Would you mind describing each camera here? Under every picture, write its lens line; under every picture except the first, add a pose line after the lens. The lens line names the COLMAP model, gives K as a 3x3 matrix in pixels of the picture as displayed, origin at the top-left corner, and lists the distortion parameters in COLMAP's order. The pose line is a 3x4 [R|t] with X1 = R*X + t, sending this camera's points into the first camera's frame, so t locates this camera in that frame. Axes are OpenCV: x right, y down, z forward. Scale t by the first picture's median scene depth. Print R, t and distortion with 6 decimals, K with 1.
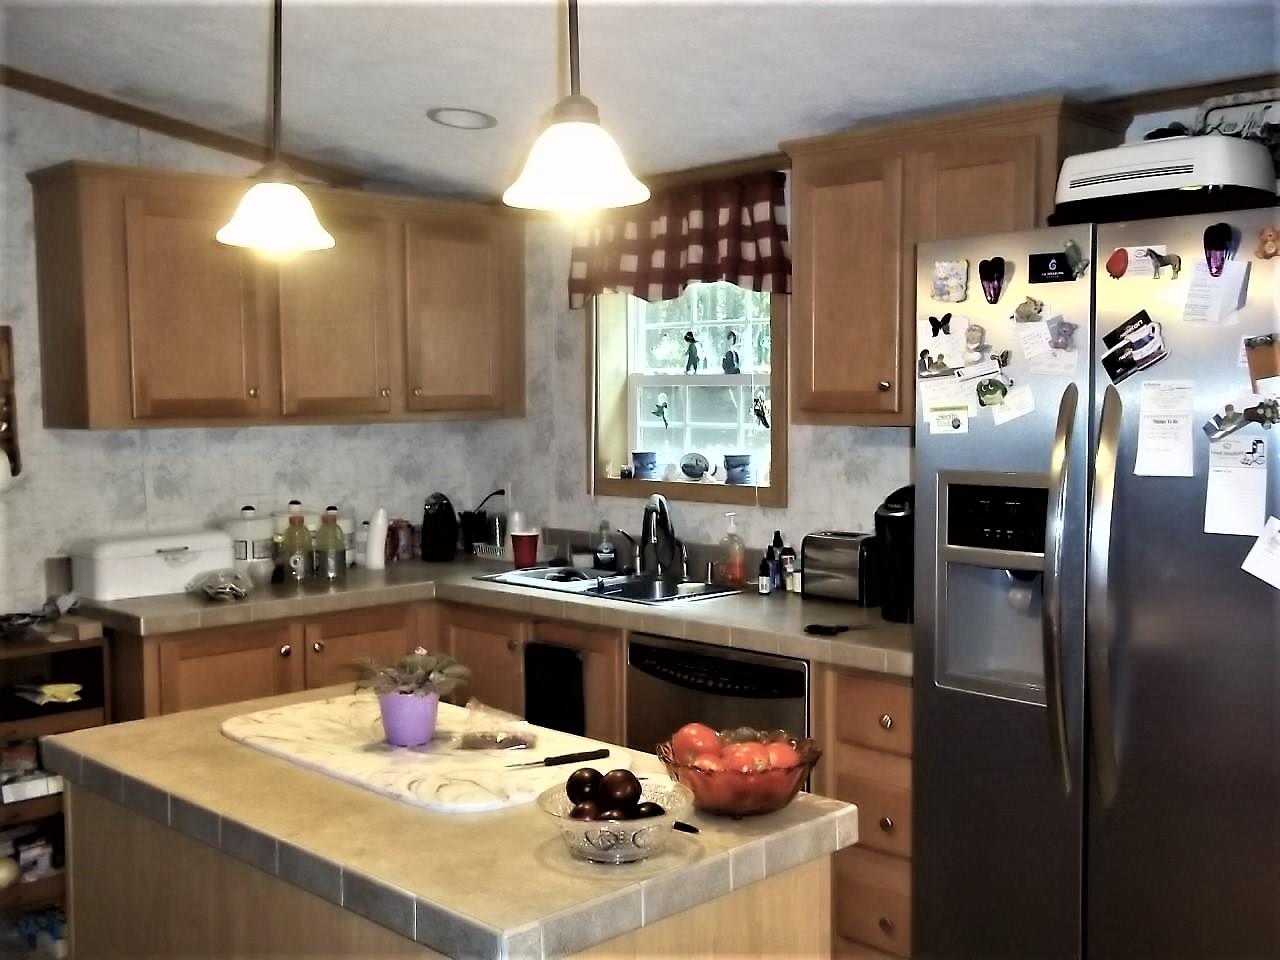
lens RADIAL K [[1355.4, 0, 640.0], [0, 1355.4, 480.0], [0, 0, 1]] dist [0.051245, 0.004799]
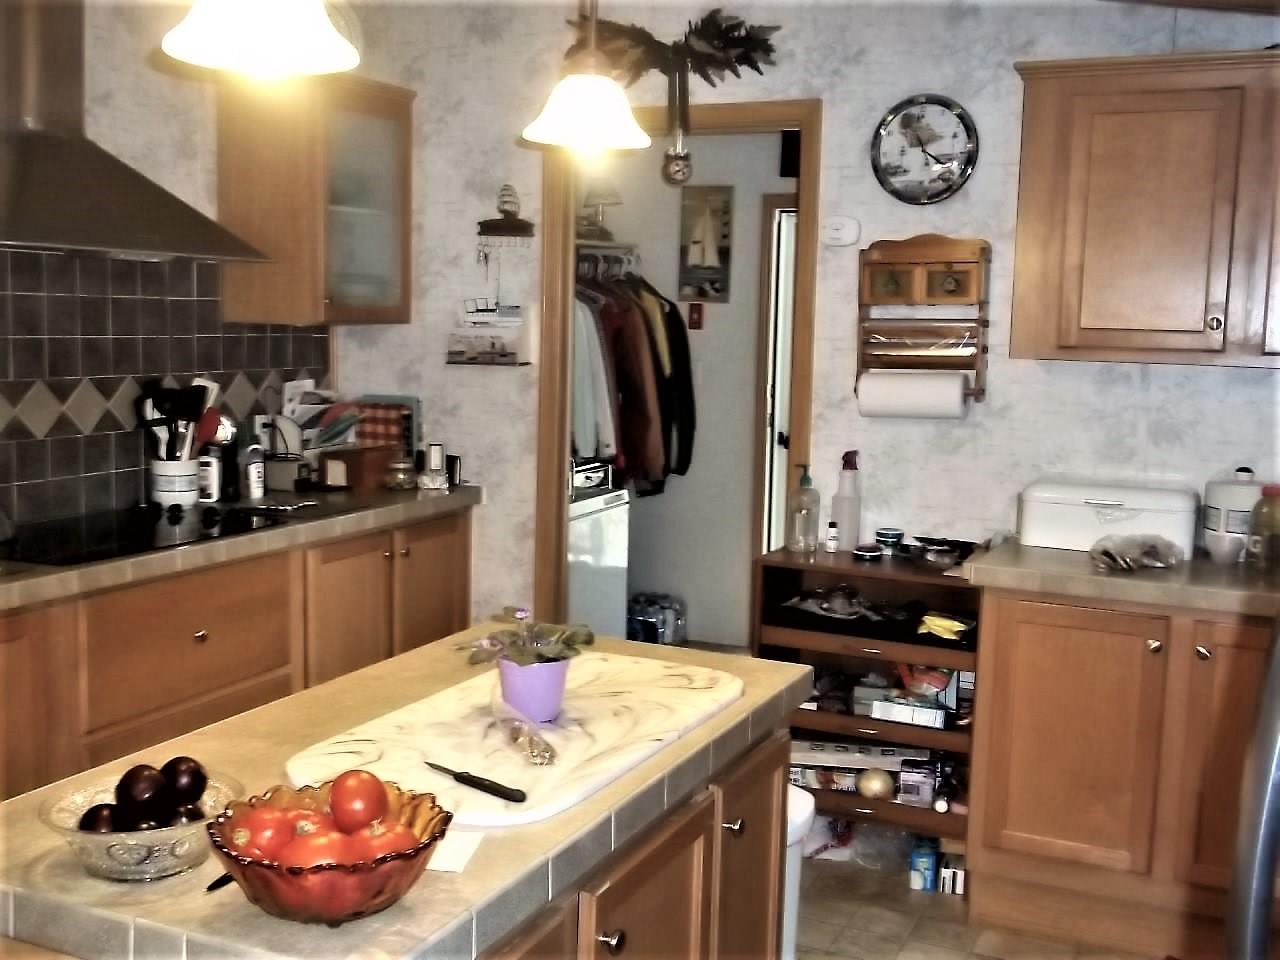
lens RADIAL K [[1349.4, 0, 640.0], [0, 1349.4, 480.0], [0, 0, 1]] dist [0.003553, 0.011706]
pose [[0.365224, 0.126697, -0.922258, 0.350525], [-0.084626, 0.991112, 0.102643, -0.026903], [0.927065, 0.040560, 0.372699, 0.419859]]
